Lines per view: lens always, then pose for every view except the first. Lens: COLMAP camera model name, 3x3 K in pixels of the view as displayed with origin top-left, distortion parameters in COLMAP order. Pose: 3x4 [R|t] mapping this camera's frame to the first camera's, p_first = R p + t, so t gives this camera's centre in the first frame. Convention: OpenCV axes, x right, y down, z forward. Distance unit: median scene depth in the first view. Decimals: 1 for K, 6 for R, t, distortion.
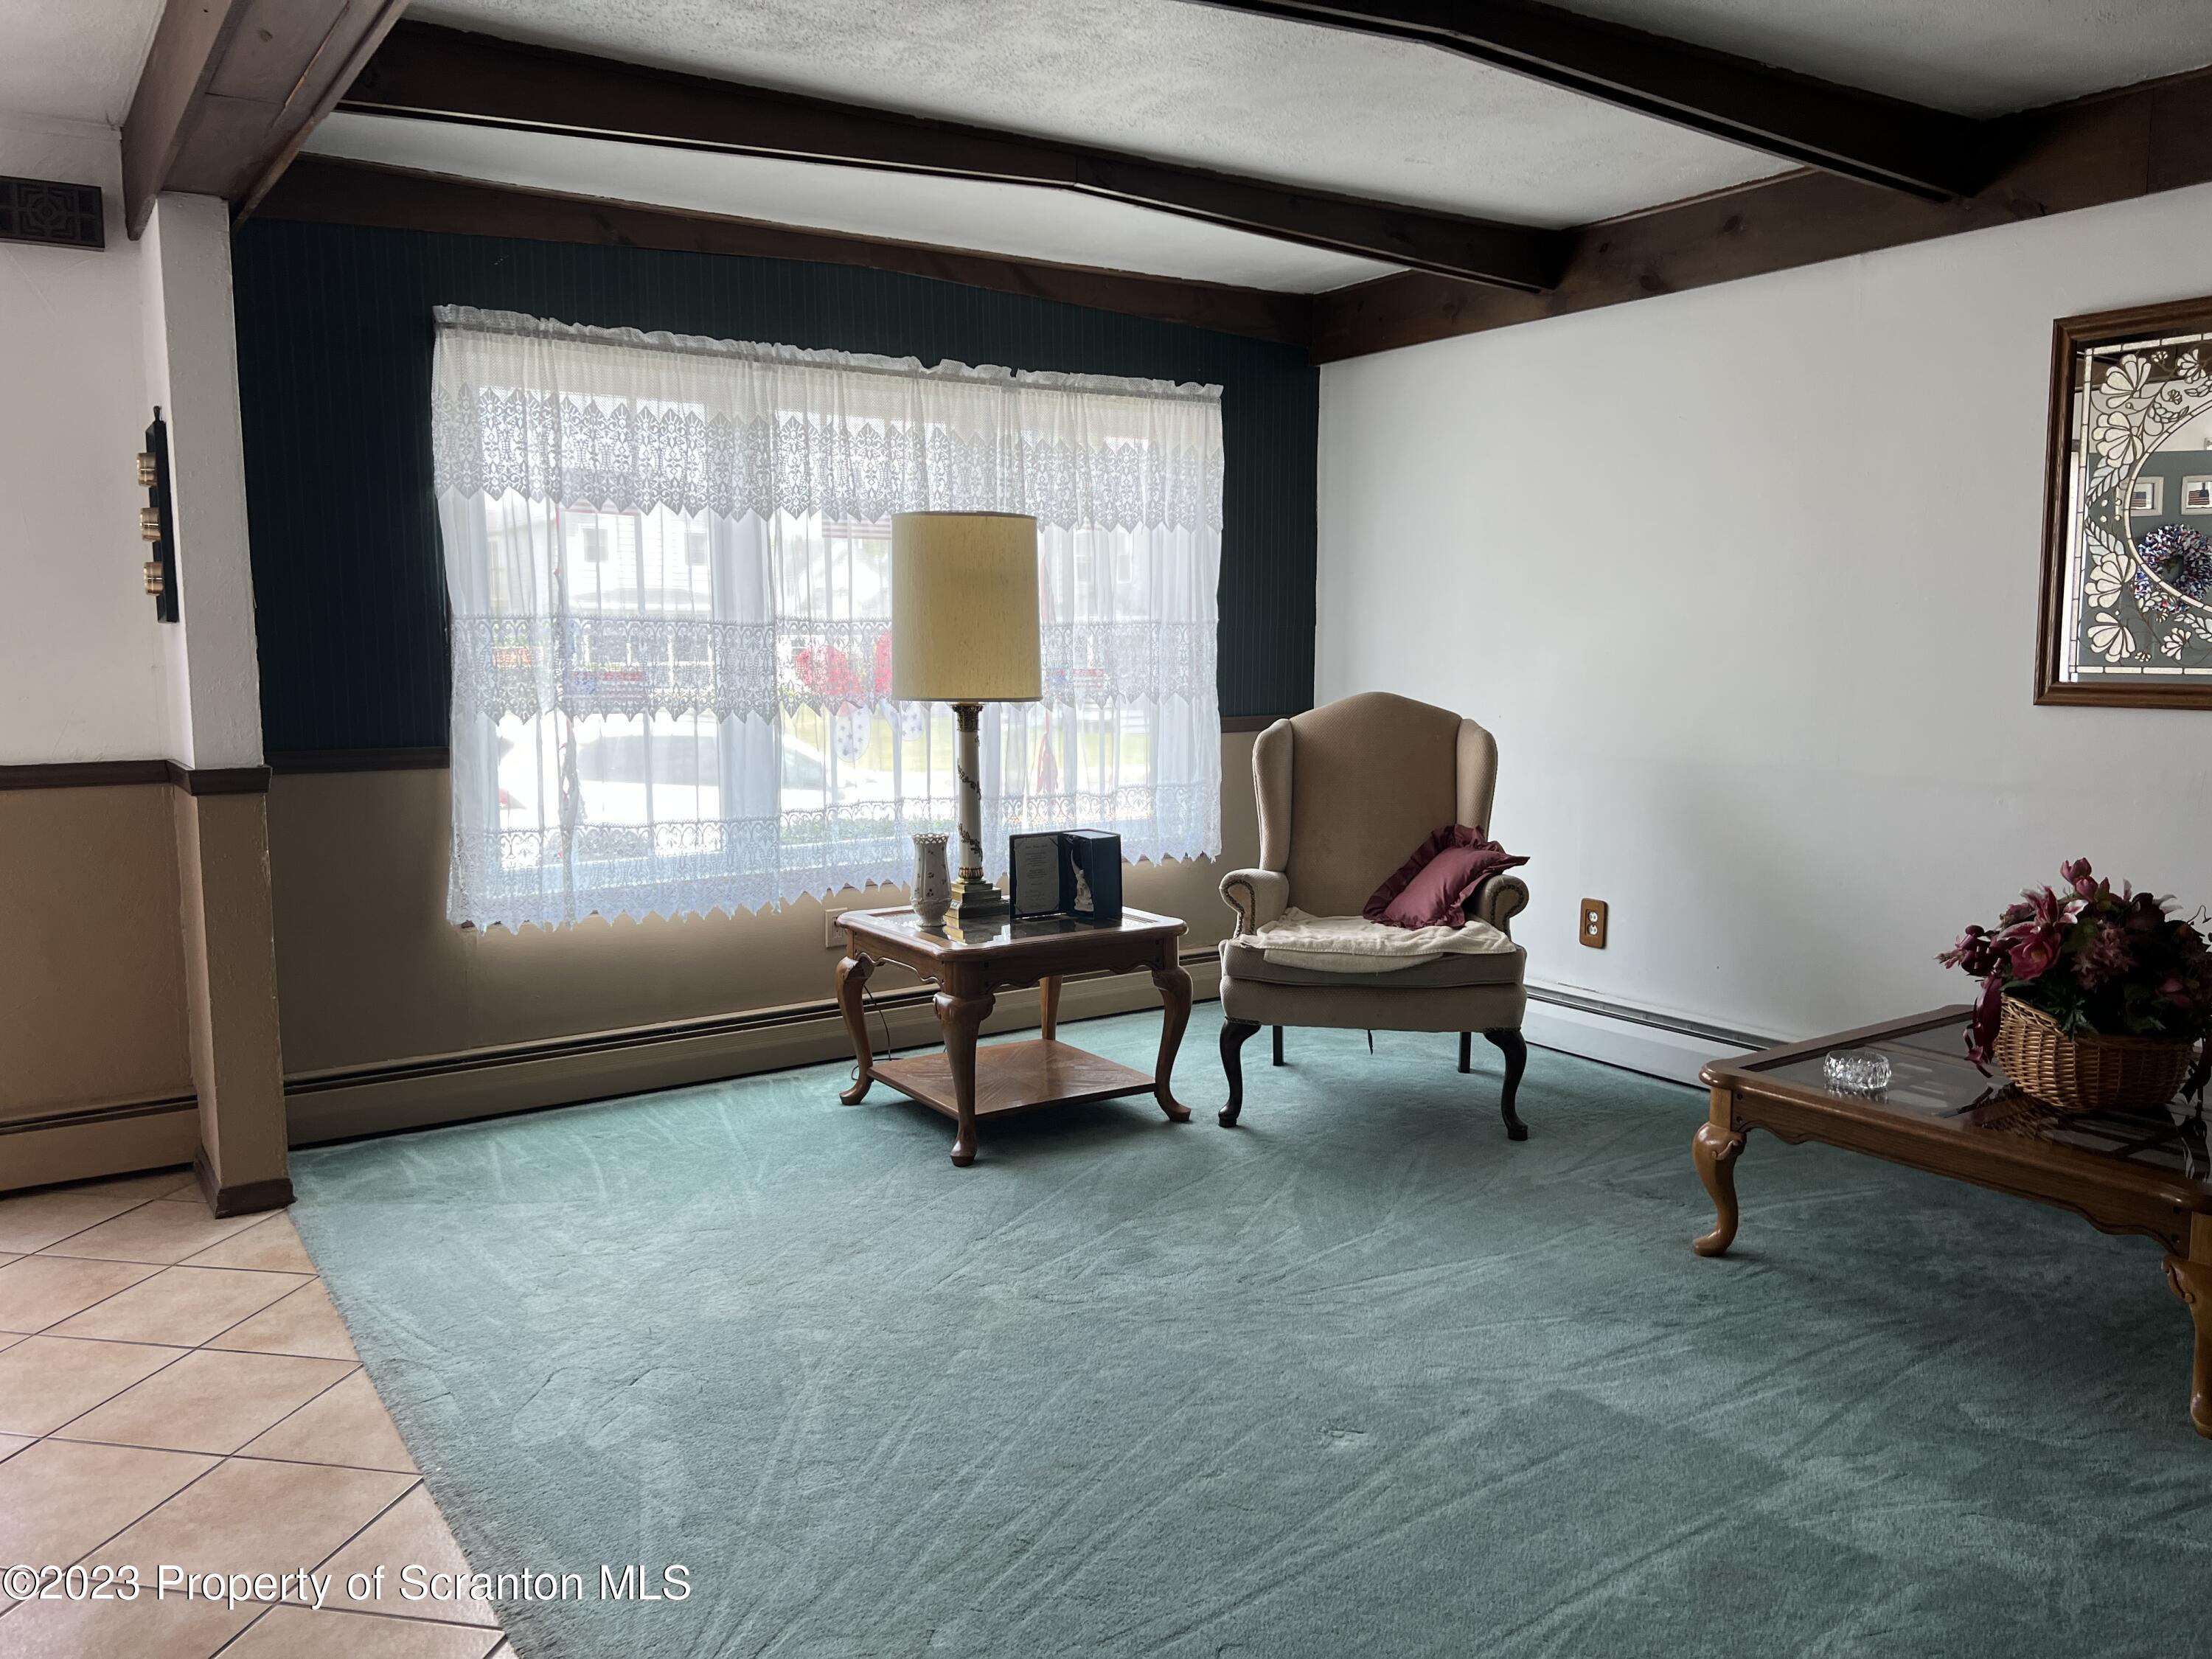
lens RADIAL K [[1641.2, 0, 1100.3], [0, 1641.2, 837.2], [0, 0, 1]] dist [0.069655, -0.091606]
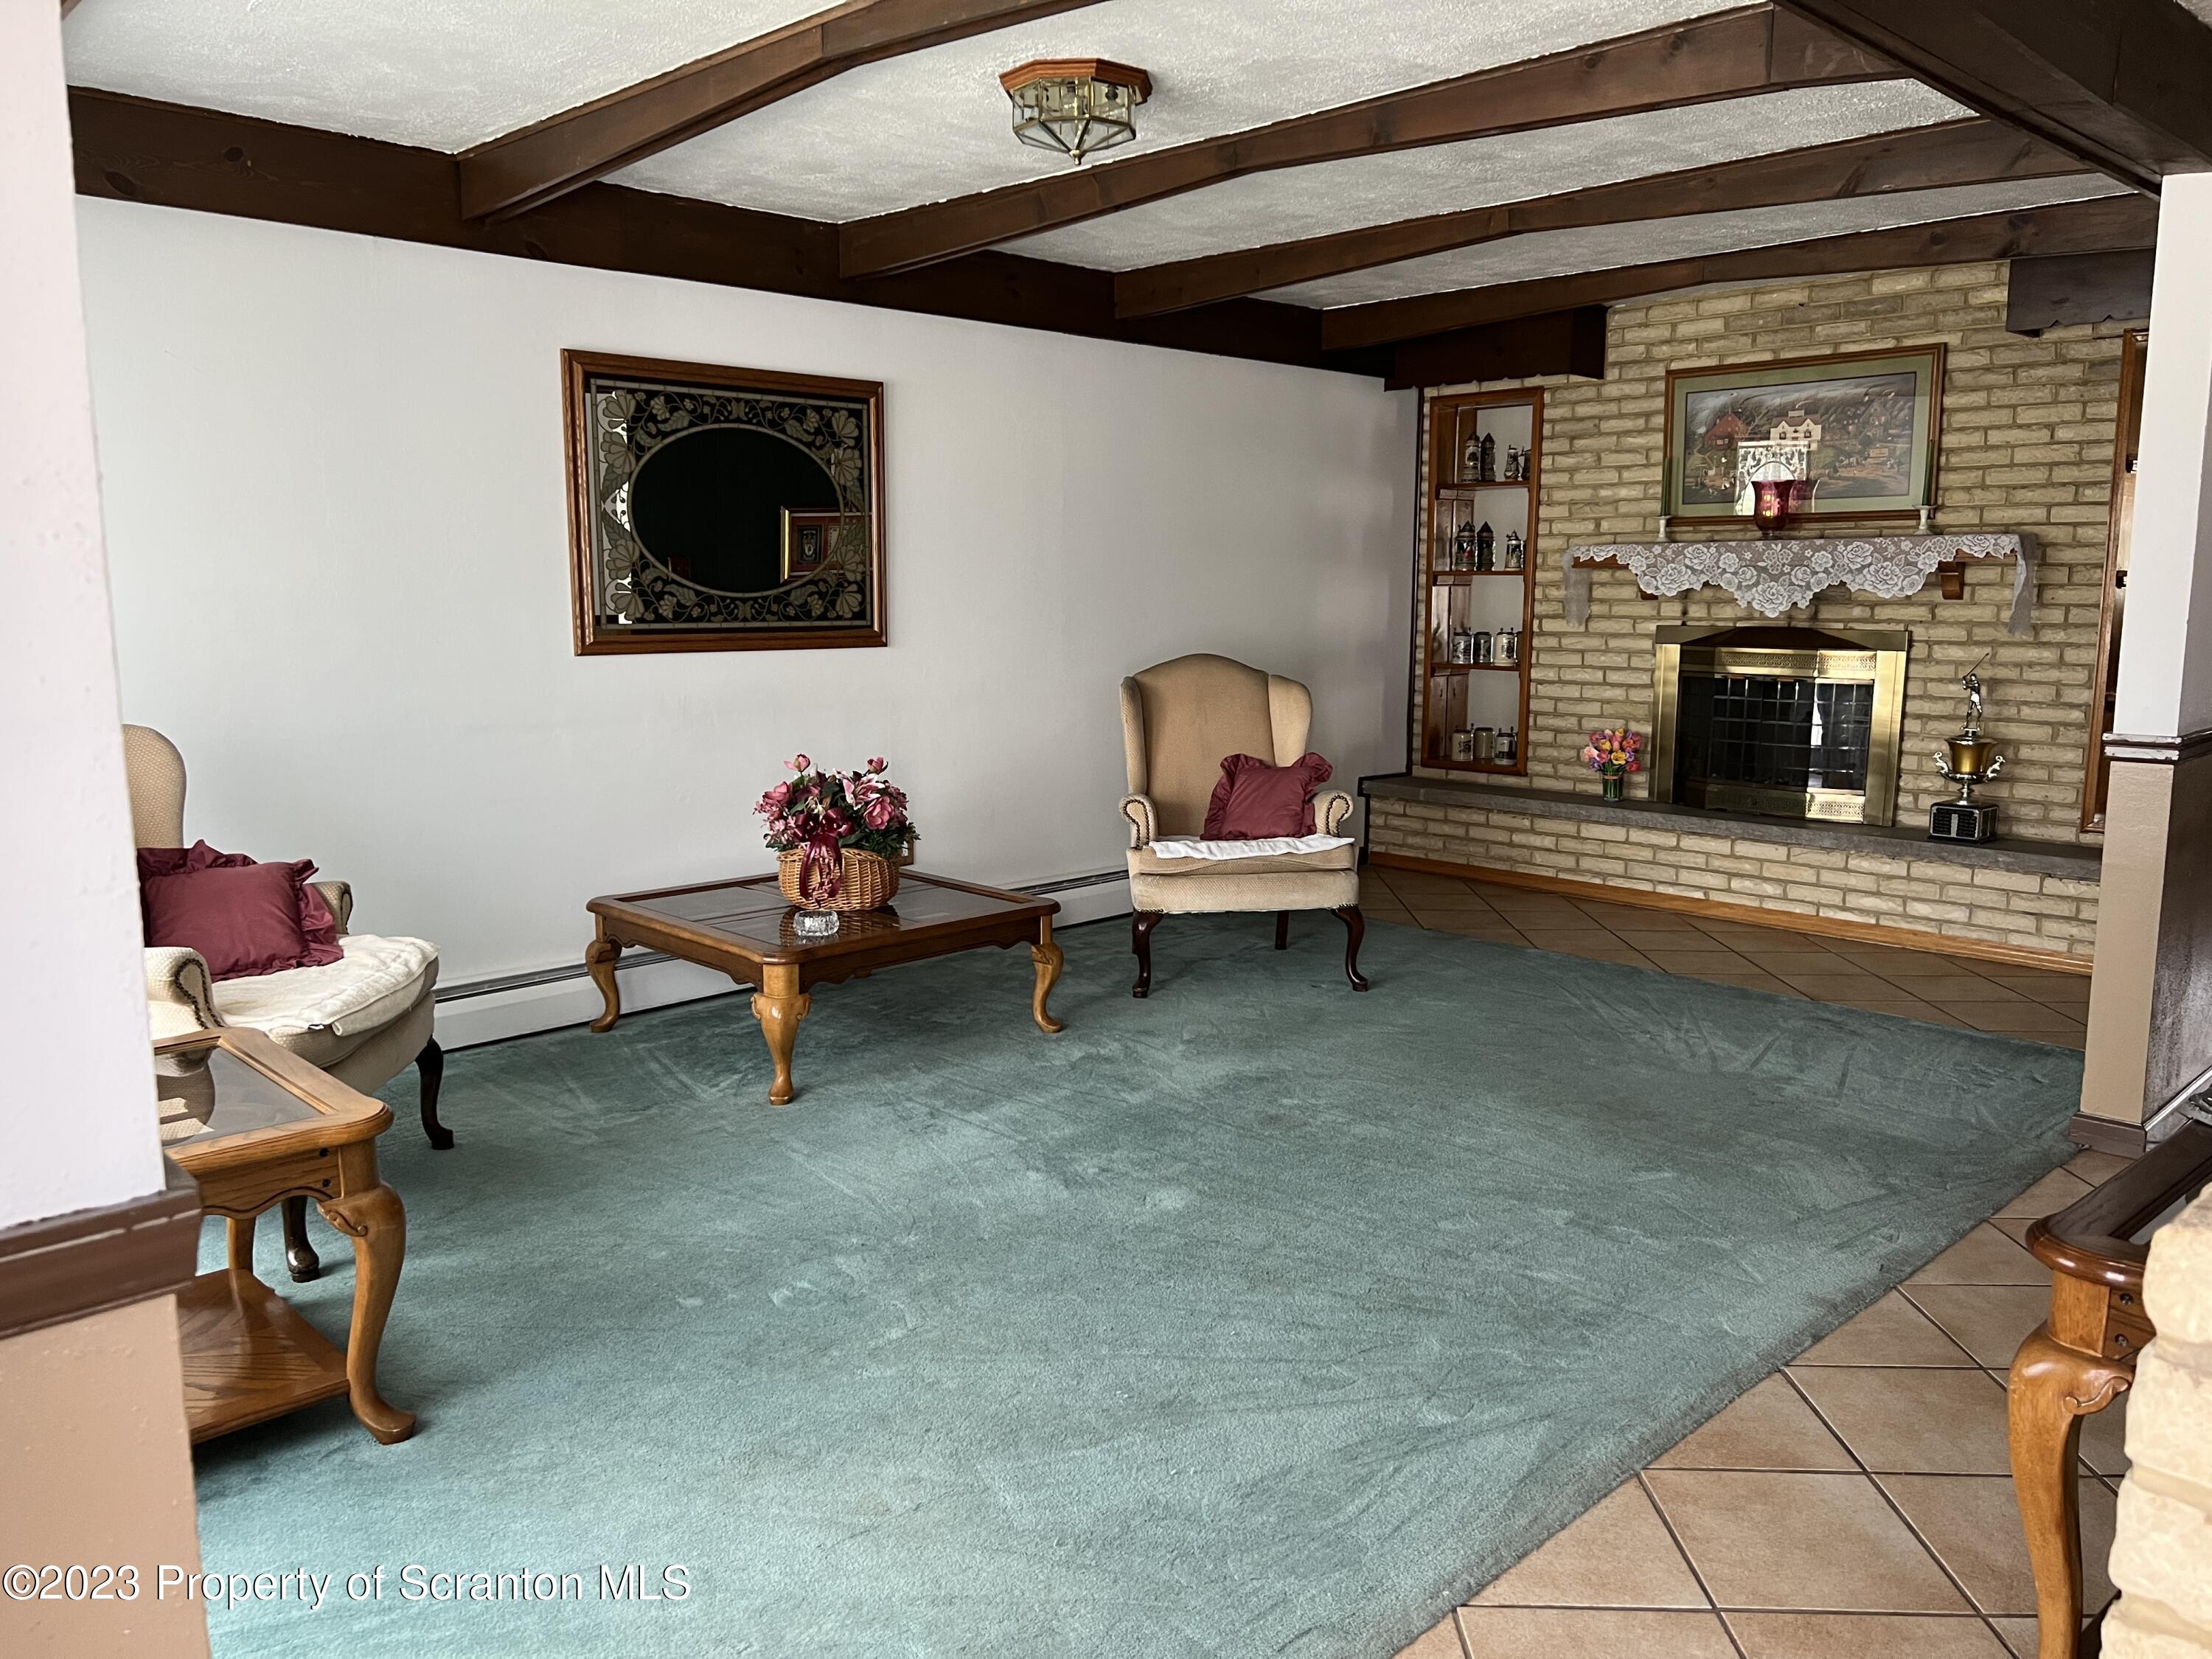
lens RADIAL K [[1641.2, 0, 1100.3], [0, 1641.2, 837.2], [0, 0, 1]] dist [0.069655, -0.091606]
pose [[-0.176610, -0.149180, 0.972910, -0.806764], [0.123060, 0.977345, 0.172199, -0.119748], [-0.976558, 0.150138, -0.154251, 0.882447]]
